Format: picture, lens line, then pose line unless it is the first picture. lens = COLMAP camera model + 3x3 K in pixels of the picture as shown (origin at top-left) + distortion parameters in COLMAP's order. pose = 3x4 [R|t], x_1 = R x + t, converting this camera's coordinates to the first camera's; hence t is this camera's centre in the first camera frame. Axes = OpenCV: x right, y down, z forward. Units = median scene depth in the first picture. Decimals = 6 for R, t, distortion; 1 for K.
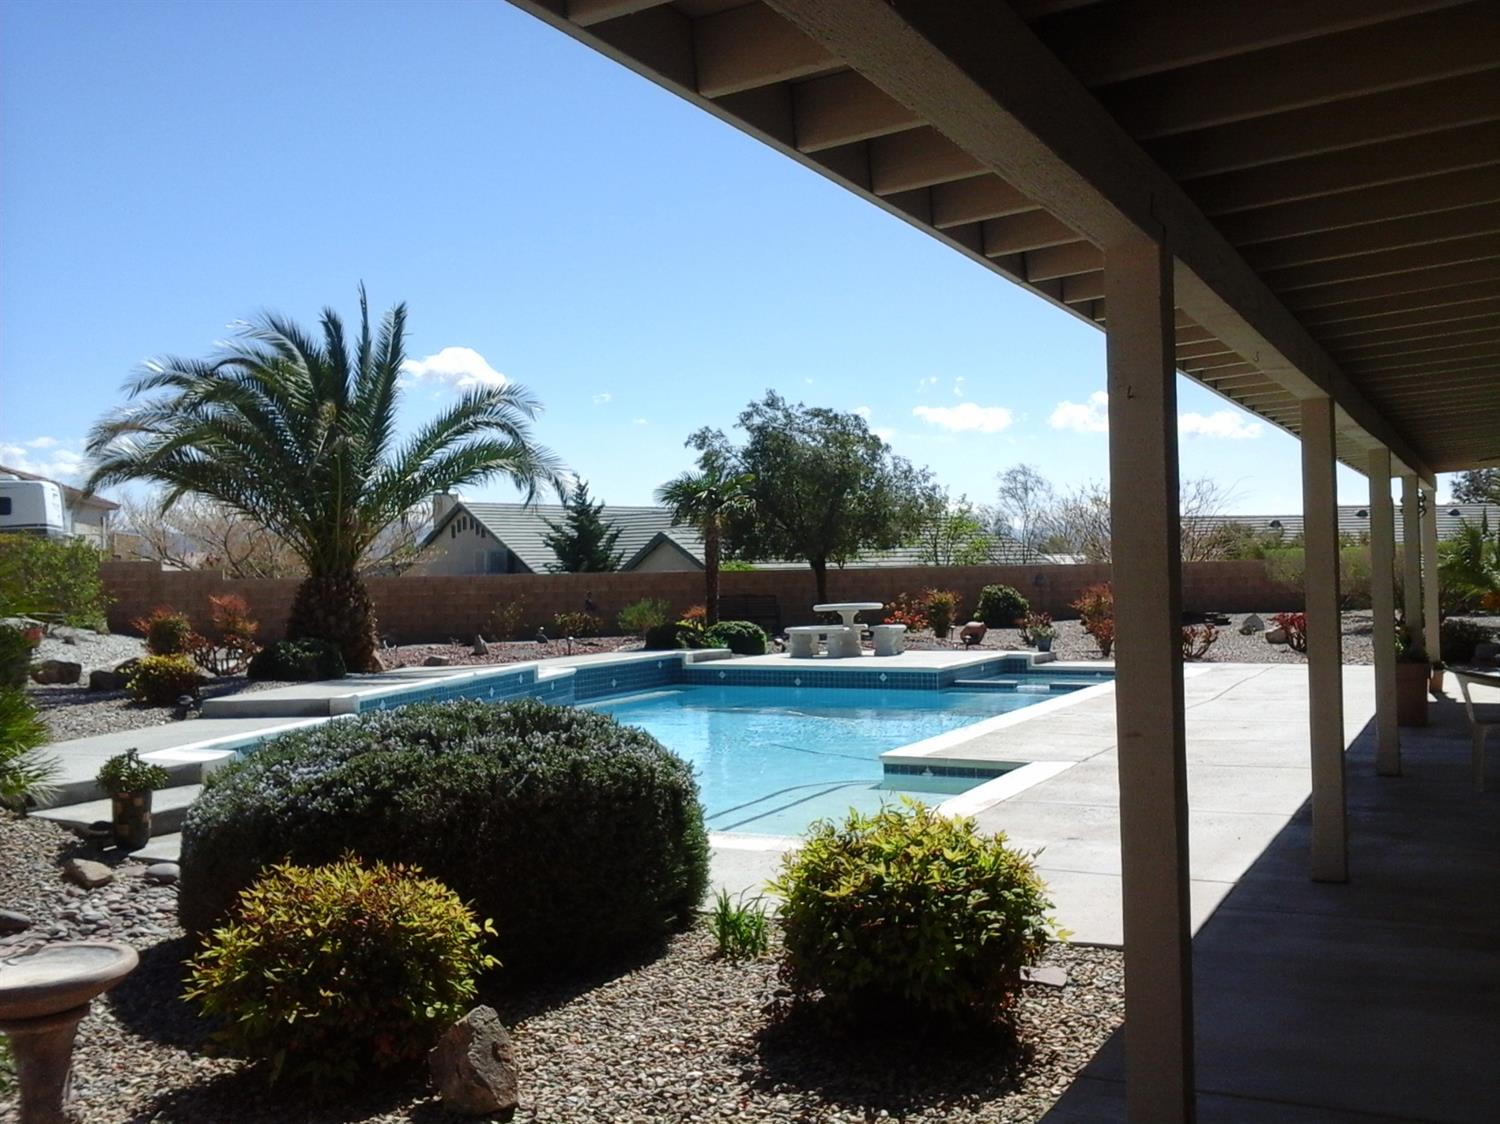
lens RADIAL K [[1394.2, 0, 755.5], [0, 1394.2, 564.0], [0, 0, 1]] dist [0.119108, -0.291131]
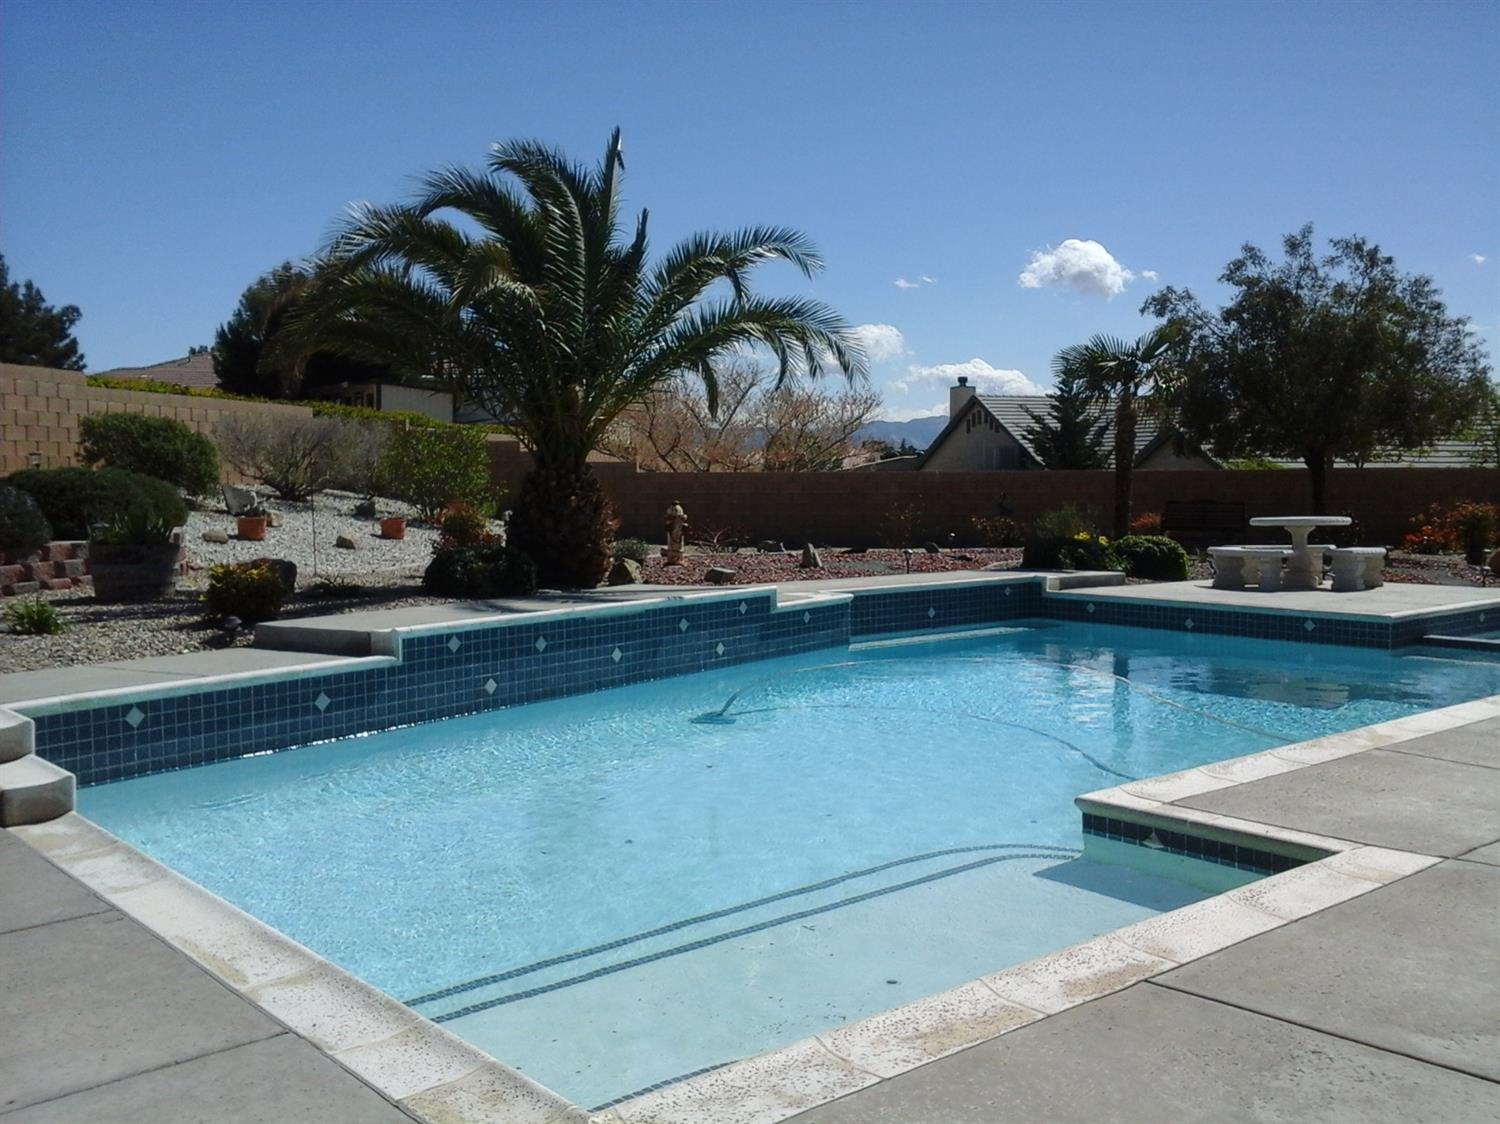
lens RADIAL K [[1394.2, 0, 755.5], [0, 1394.2, 564.0], [0, 0, 1]] dist [0.119108, -0.291131]
pose [[0.919495, 0.038689, -0.391194, 0.093690], [-0.010068, 0.997136, 0.074954, 0.001486], [0.392973, -0.064981, 0.917251, 0.221668]]
